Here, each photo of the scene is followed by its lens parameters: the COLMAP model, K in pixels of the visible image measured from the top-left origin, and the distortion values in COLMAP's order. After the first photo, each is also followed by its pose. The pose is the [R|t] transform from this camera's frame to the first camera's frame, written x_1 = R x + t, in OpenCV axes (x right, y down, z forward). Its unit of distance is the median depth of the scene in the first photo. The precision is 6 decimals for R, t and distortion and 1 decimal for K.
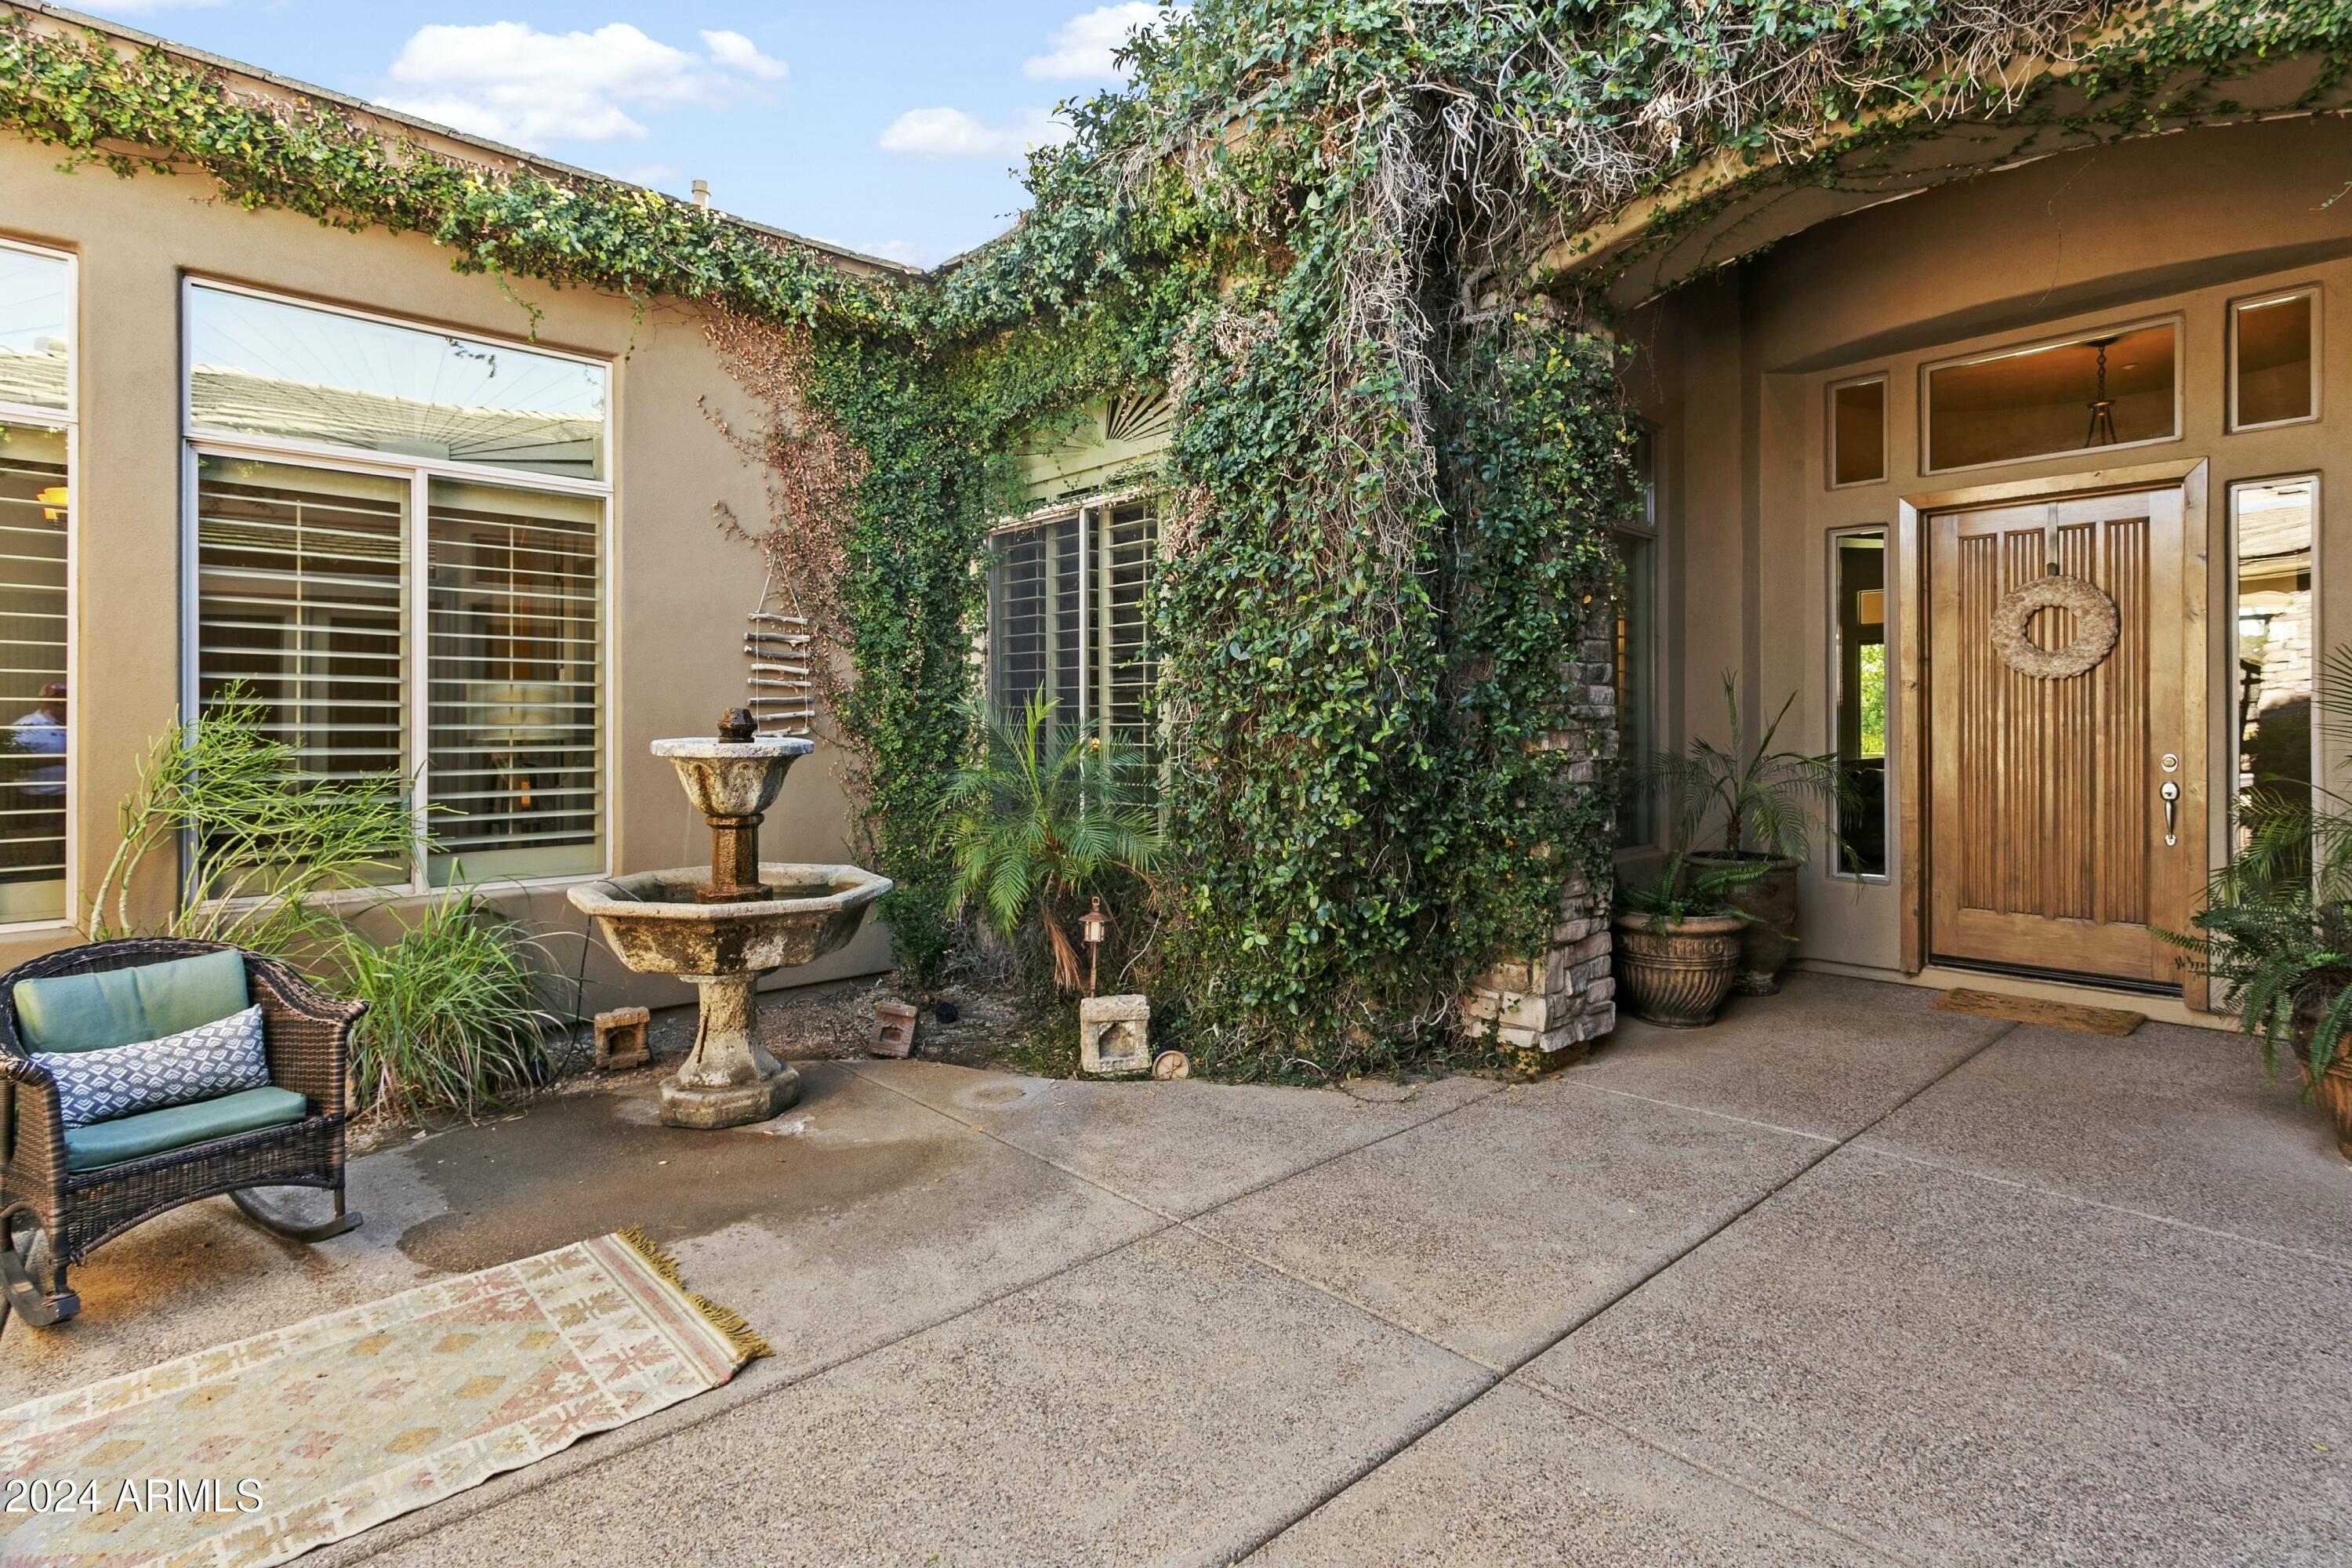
lens RADIAL K [[1123.2, 0, 1190.8], [0, 1123.2, 725.8], [0, 0, 1]] dist [0.000934, 0.001250]
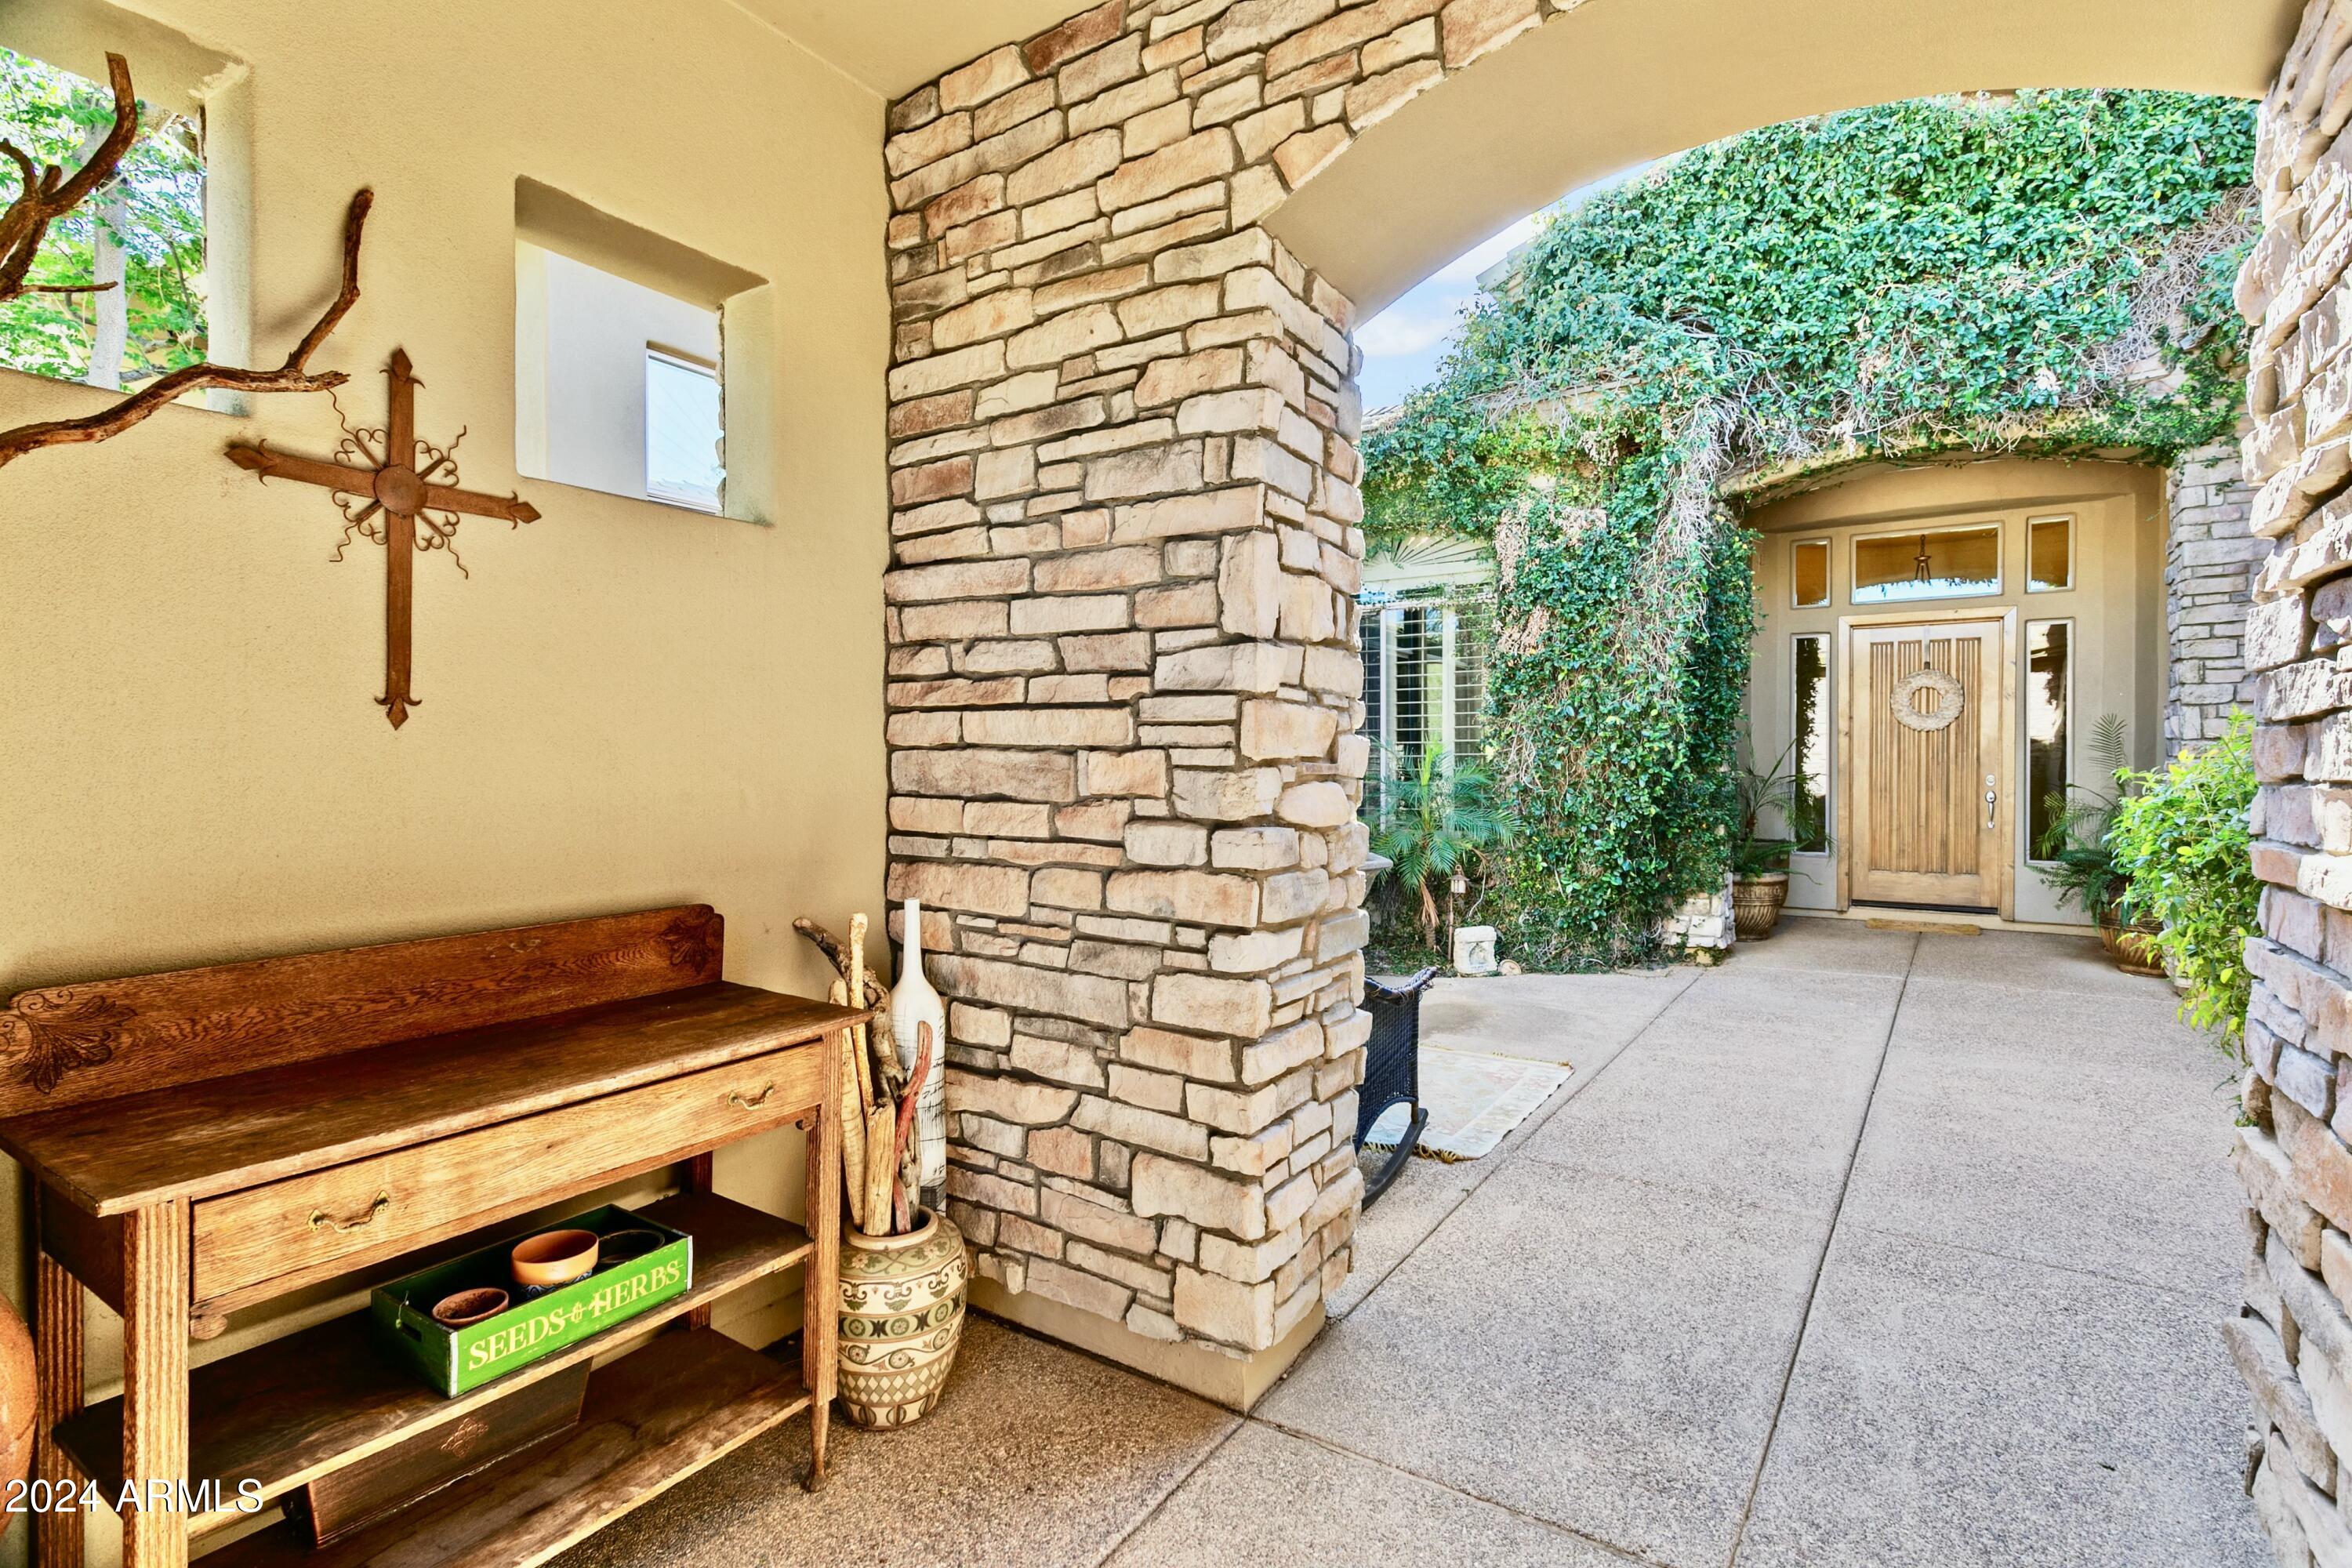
lens RADIAL K [[1123.2, 0, 1169.7], [0, 1123.2, 775.6], [0, 0, 1]] dist [0.000934, 0.001250]
pose [[0.973414, 0.002602, 0.229040, -0.852899], [-0.006977, 0.999808, 0.018295, 0.002280], [-0.228948, -0.019406, 0.973245, -0.442648]]
